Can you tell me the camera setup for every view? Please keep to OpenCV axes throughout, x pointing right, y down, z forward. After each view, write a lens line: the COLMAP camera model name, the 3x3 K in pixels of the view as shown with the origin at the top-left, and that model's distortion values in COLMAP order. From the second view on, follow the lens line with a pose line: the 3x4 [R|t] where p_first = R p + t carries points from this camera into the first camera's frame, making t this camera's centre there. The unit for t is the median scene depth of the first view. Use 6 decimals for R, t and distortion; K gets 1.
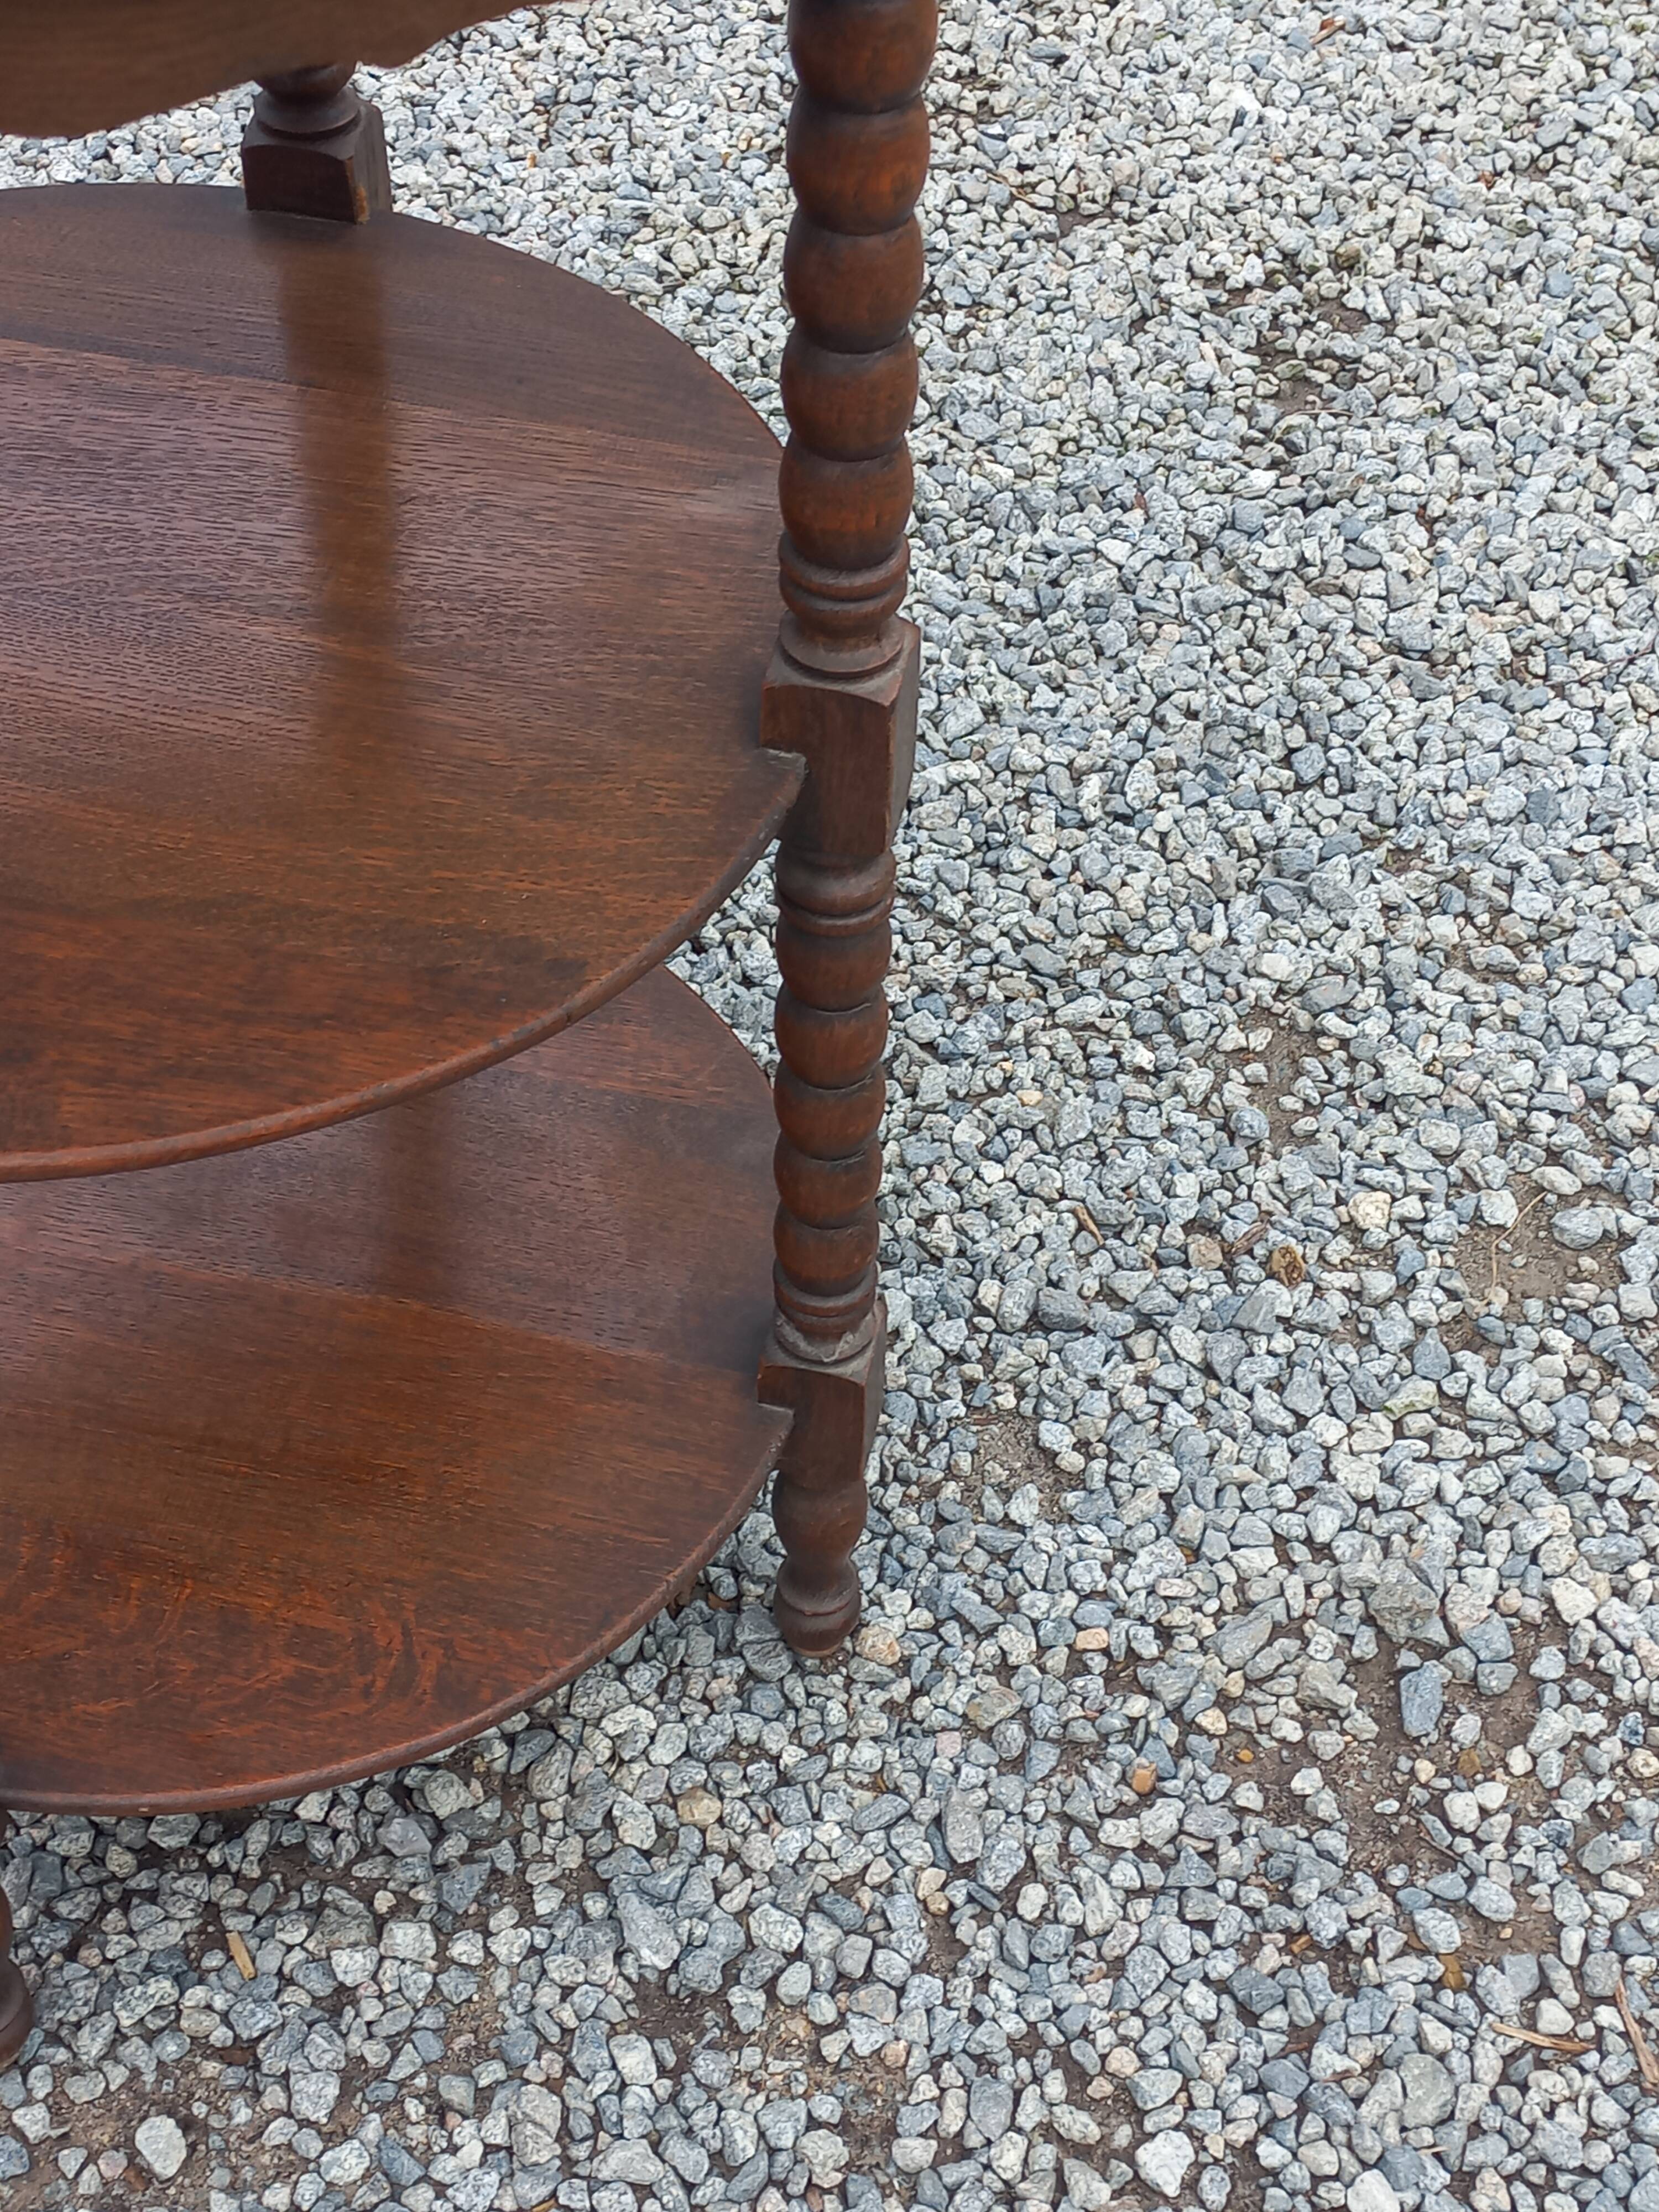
lens RADIAL K [[3140.3, 0, 836.9], [0, 3140.3, 1104.9], [0, 0, 1]] dist [0.106110, -0.143280]
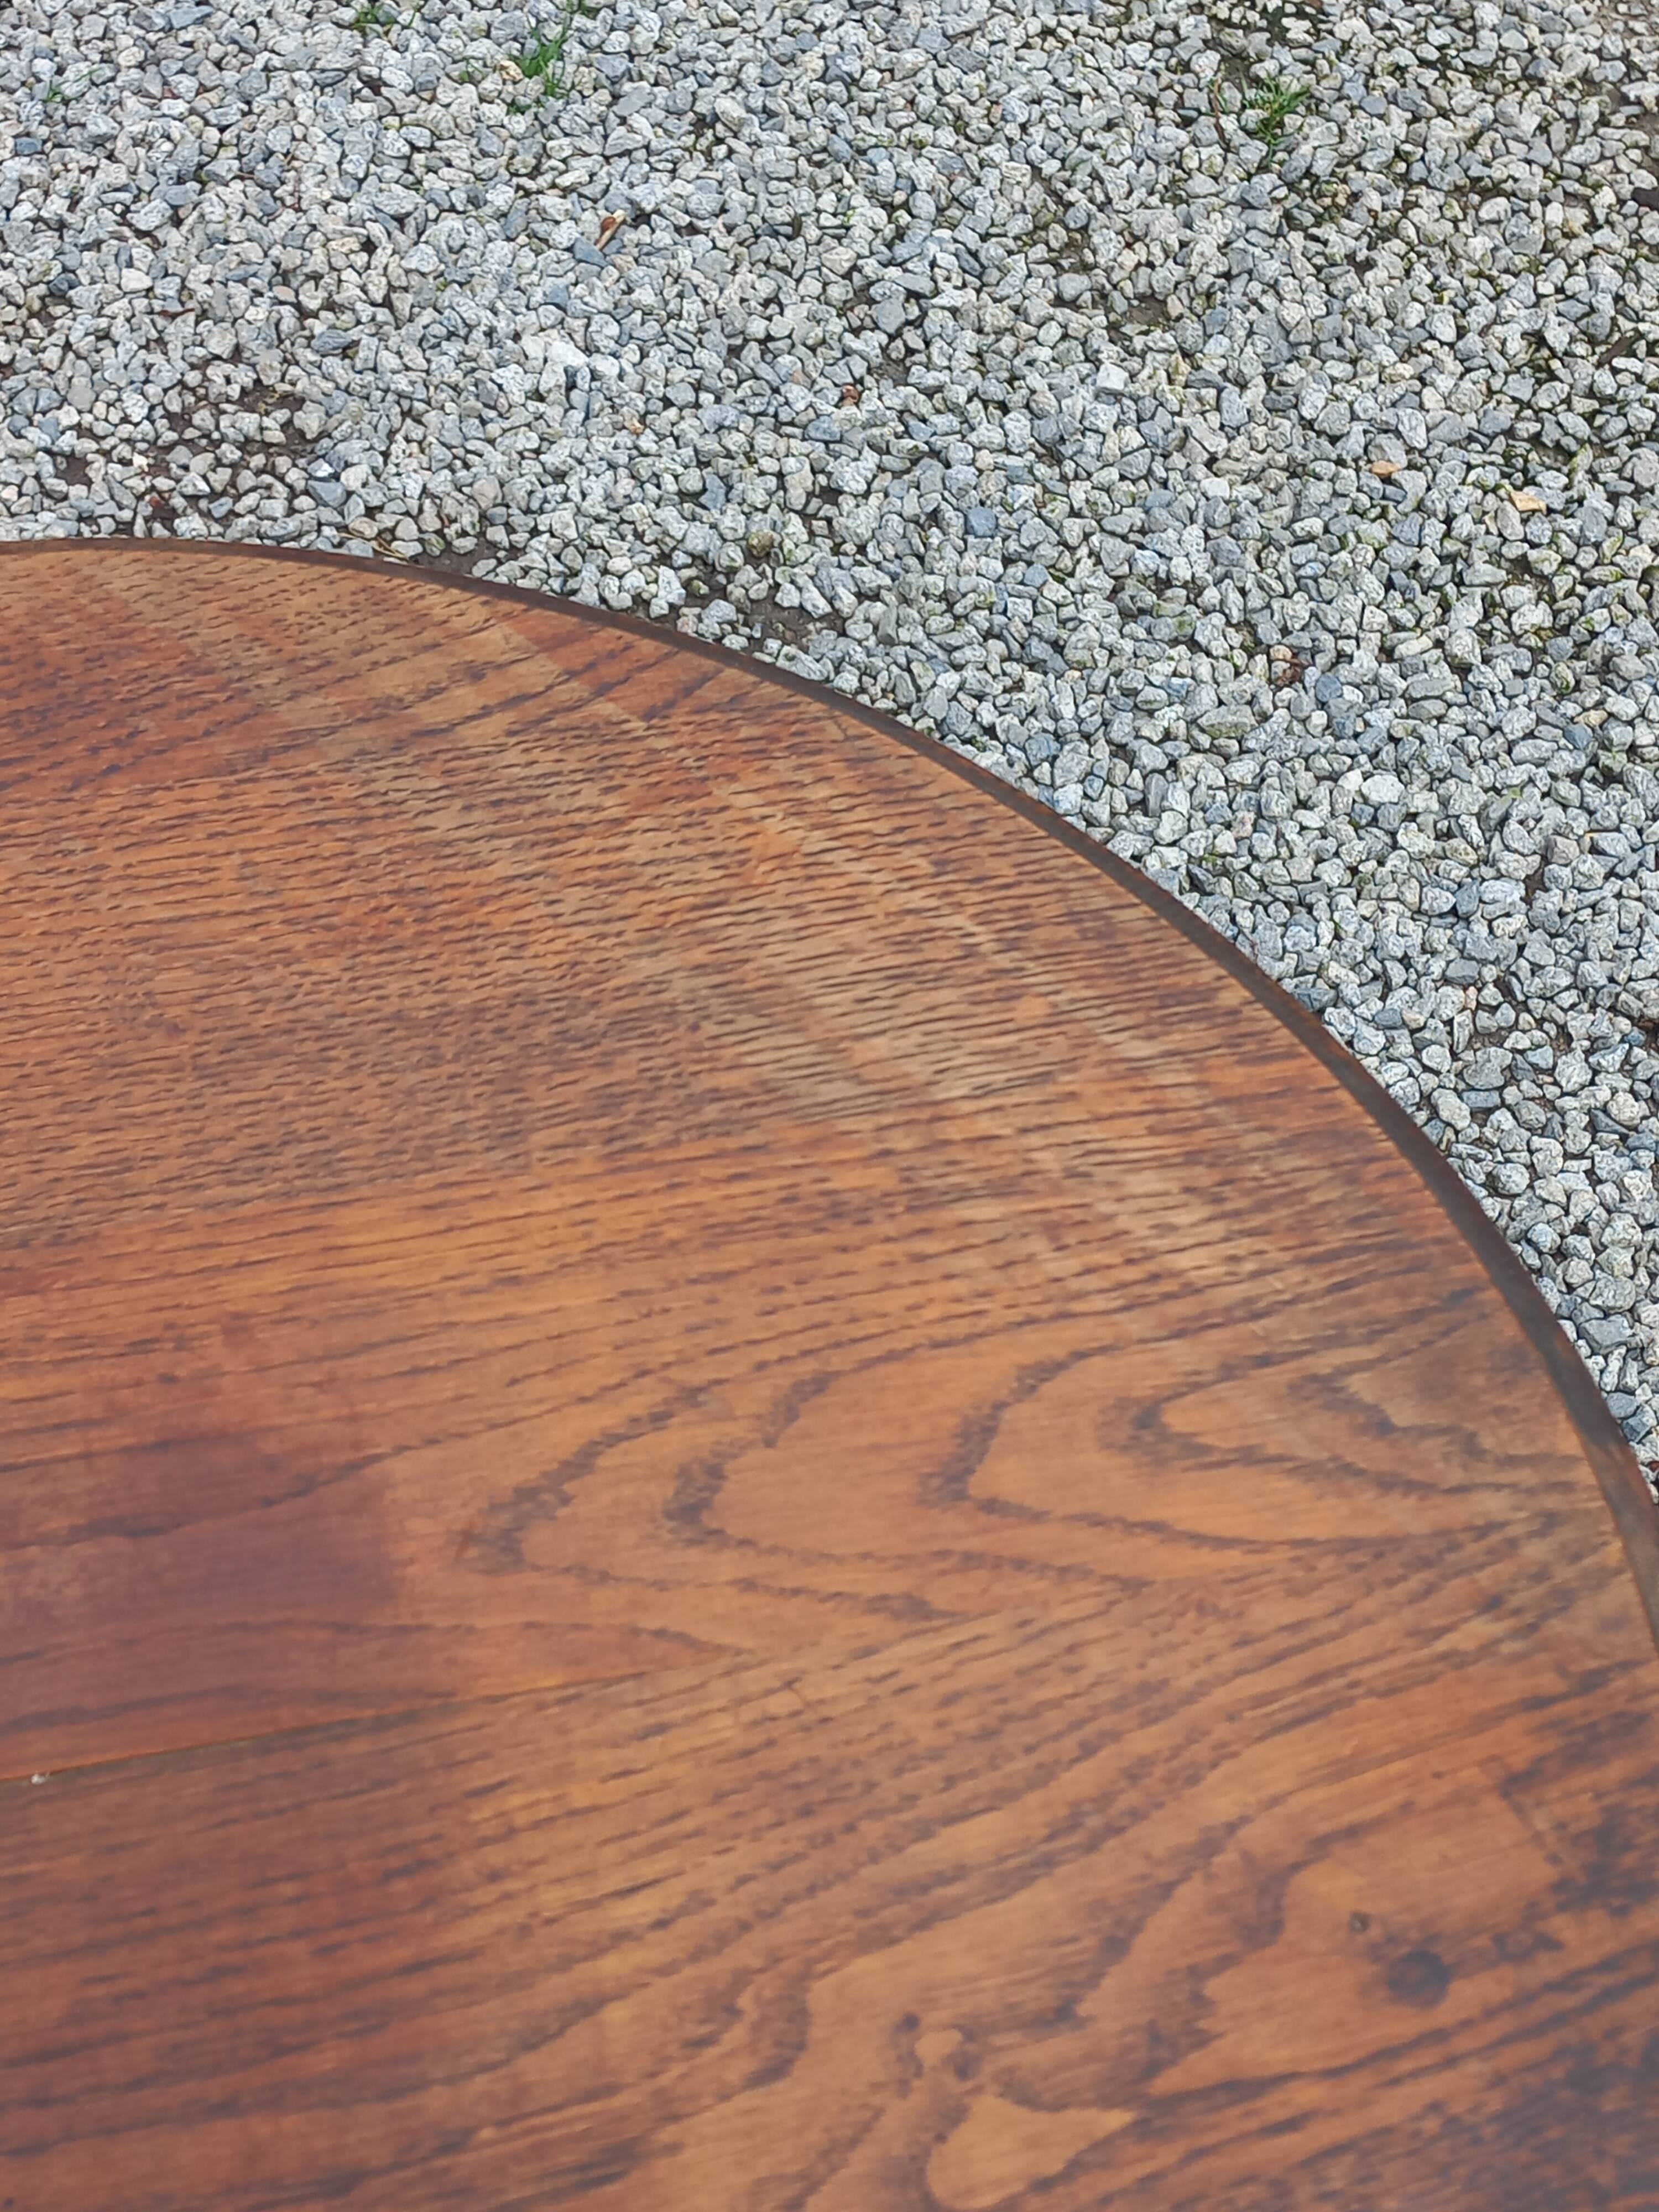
lens RADIAL K [[3191.6, 0, 834.7], [0, 3191.6, 1114.6], [0, 0, 1]] dist [0.104043, -0.120275]
pose [[0.918397, -0.311074, 0.244501, -0.147866], [0.269399, 0.944221, 0.189398, -0.420653], [-0.289779, -0.108074, 0.950972, 0.131313]]
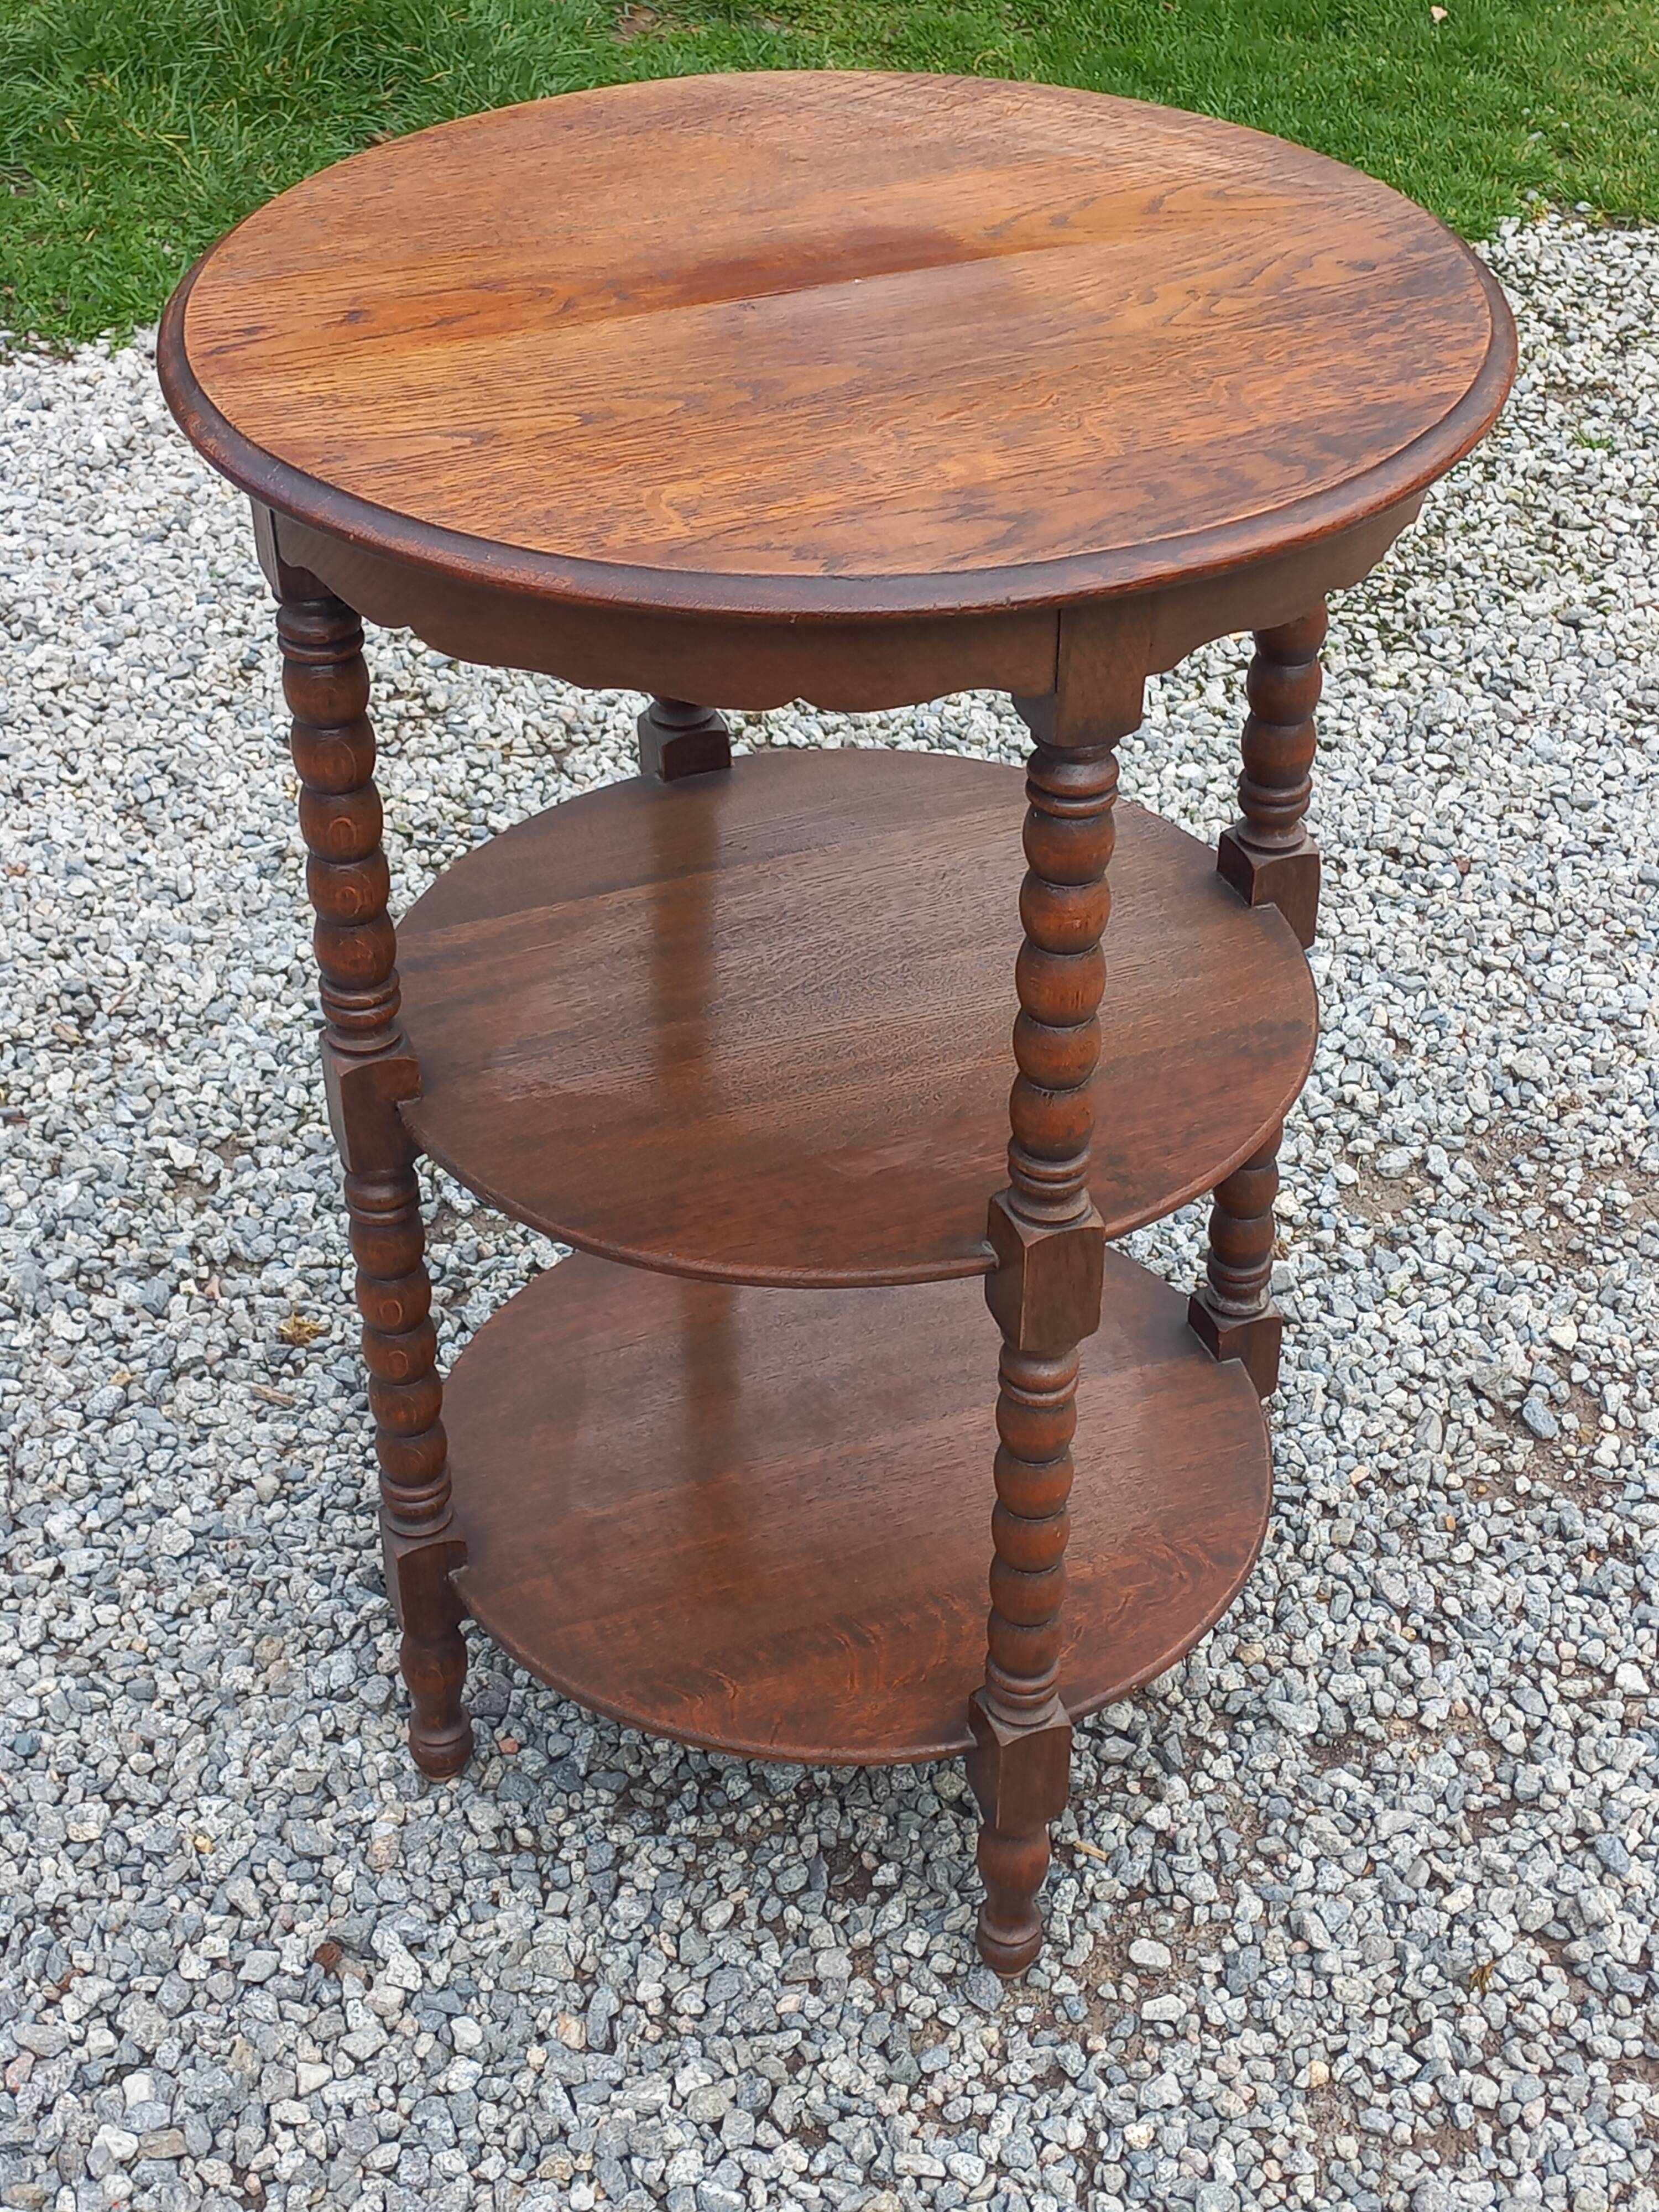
lens RADIAL K [[3157.0, 0, 864.9], [0, 3157.0, 1096.6], [0, 0, 1]] dist [0.113693, -0.145868]
pose [[0.823807, -0.356446, 0.440781, -0.705493], [0.431146, 0.898822, -0.078950, 0.021081], [-0.368042, 0.255081, 0.894136, -0.329527]]
